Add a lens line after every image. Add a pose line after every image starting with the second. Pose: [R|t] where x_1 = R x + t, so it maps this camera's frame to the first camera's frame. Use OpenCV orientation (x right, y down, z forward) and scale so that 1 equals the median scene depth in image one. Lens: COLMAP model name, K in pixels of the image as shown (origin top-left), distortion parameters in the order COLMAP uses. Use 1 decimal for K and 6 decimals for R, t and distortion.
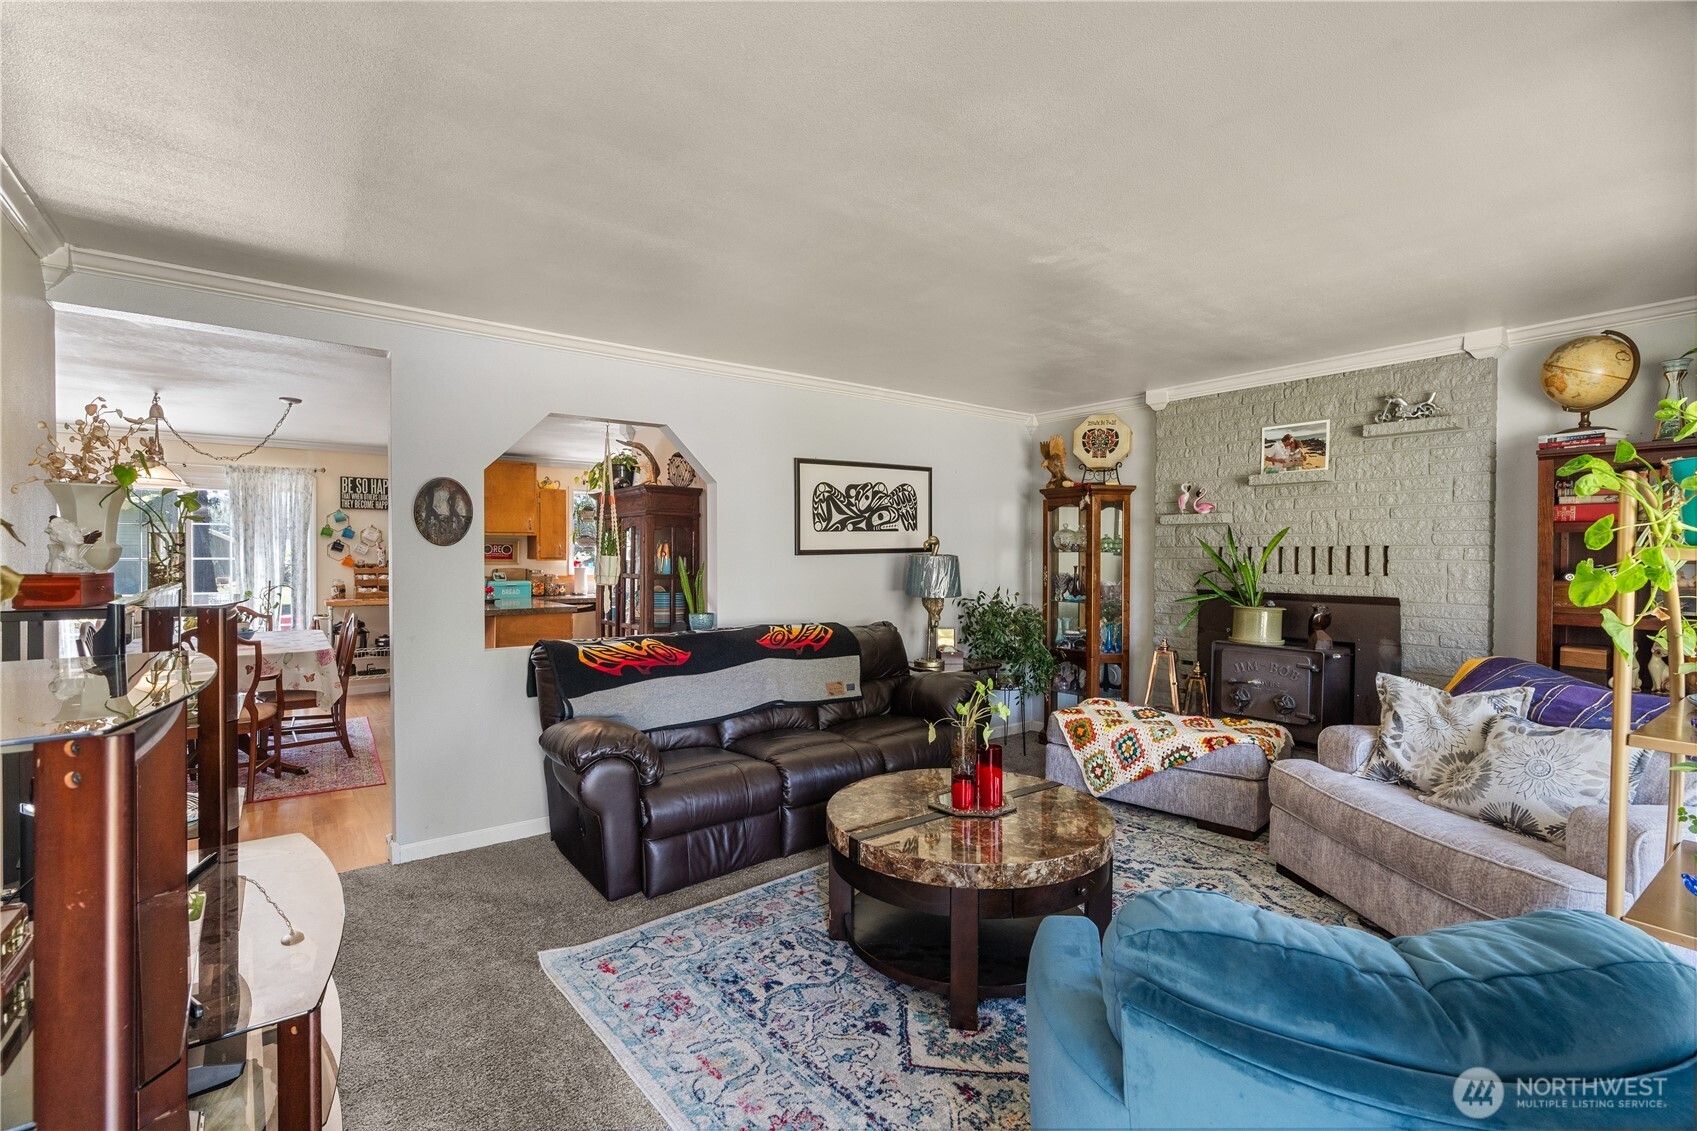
lens RADIAL K [[761.9, 0, 852.4], [0, 761.9, 566.0], [0, 0, 1]] dist [-0.012592, 0.005350]
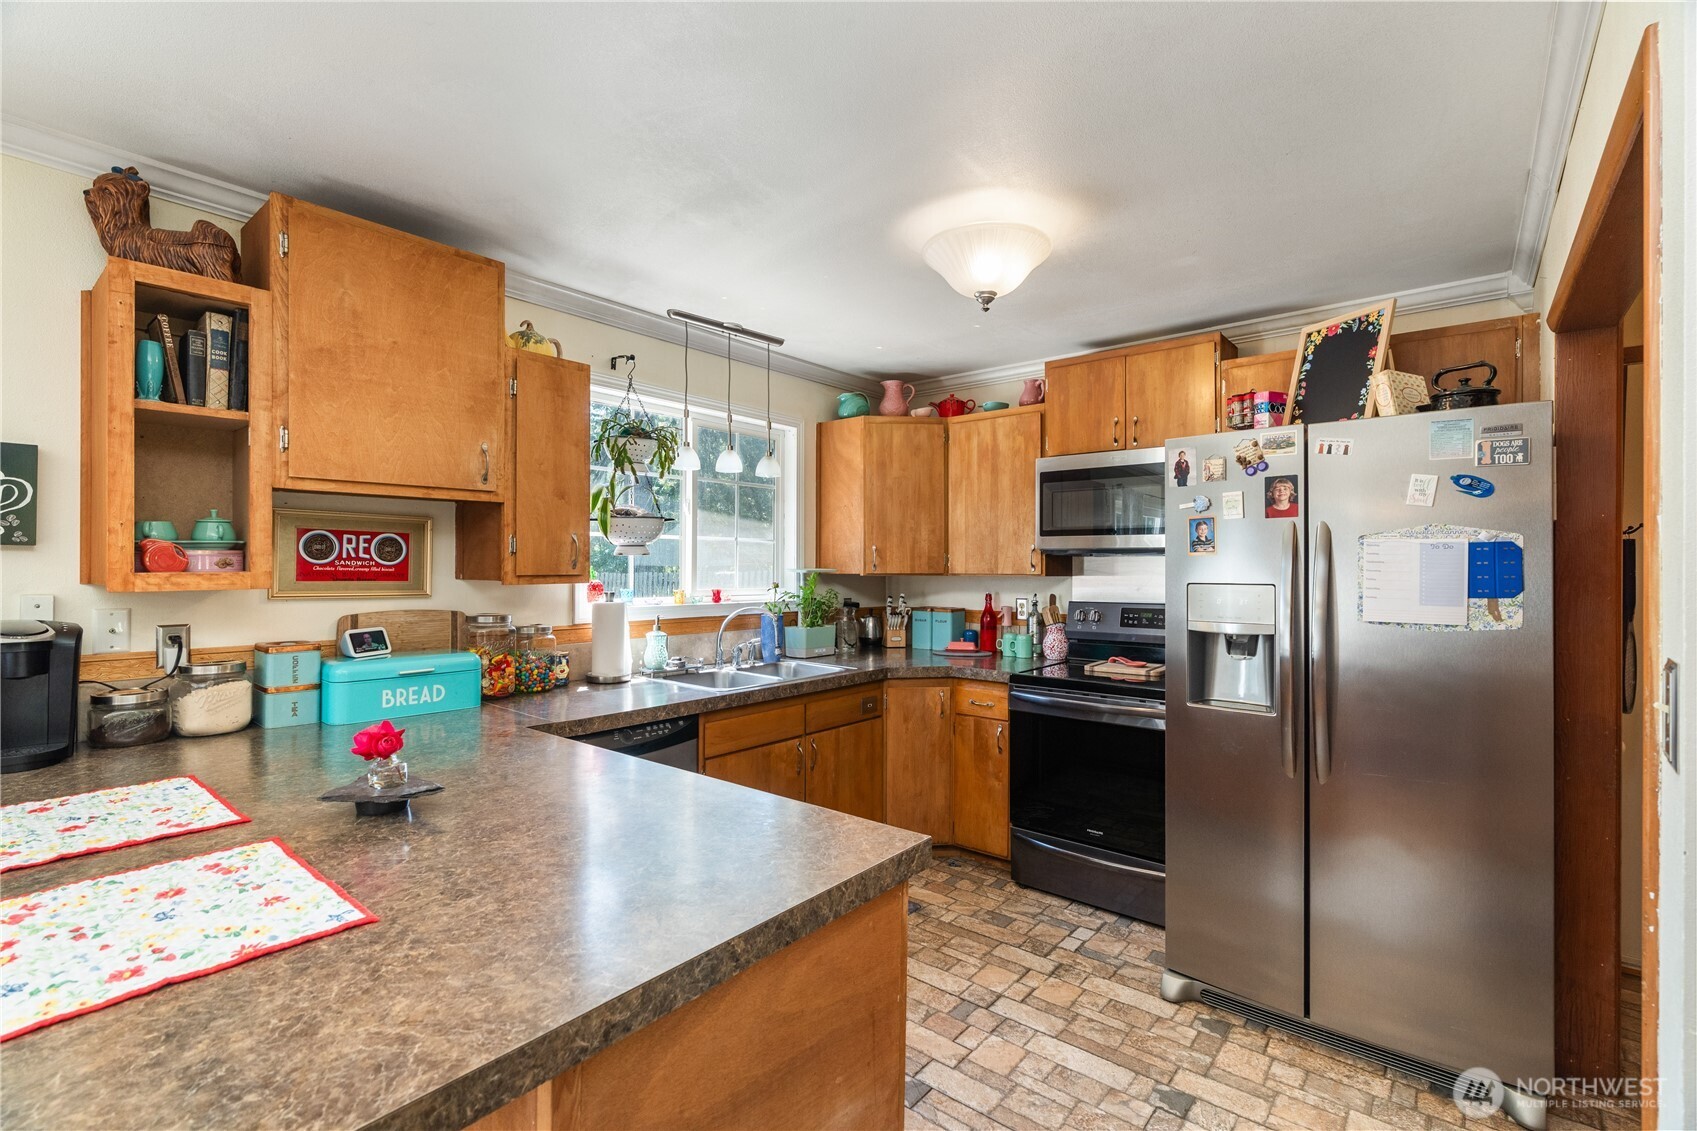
lens RADIAL K [[761.9, 0, 850.1], [0, 761.9, 565.7], [0, 0, 1]] dist [-0.012592, 0.005350]
pose [[0.973543, -0.001661, 0.228497, -0.389895], [0.005140, 0.999880, -0.014634, -0.010868], [-0.228445, 0.015421, 0.973435, 0.751166]]
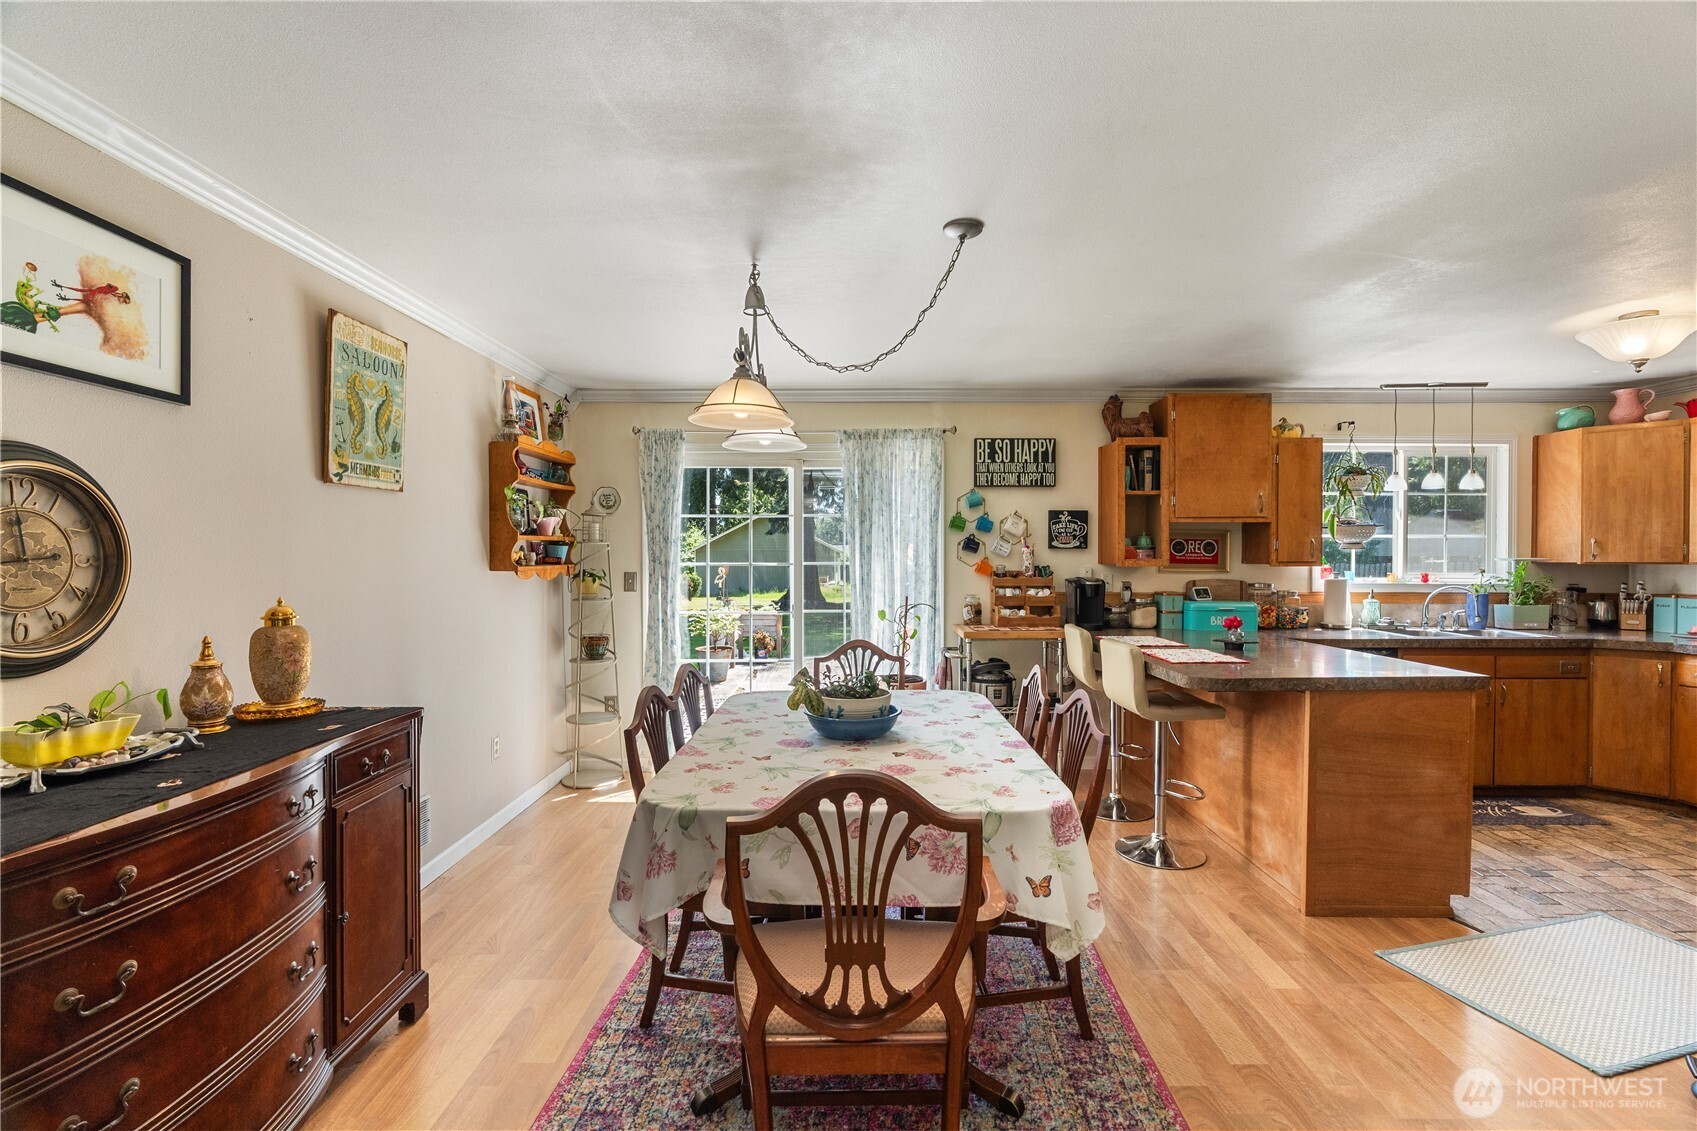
lens RADIAL K [[761.9, 0, 850.4], [0, 761.9, 564.0], [0, 0, 1]] dist [-0.012592, 0.005350]
pose [[0.792553, 0.001710, -0.609800, -0.355631], [-0.005940, 0.999970, -0.004916, -0.005056], [0.609774, 0.007518, 0.792540, 0.408056]]
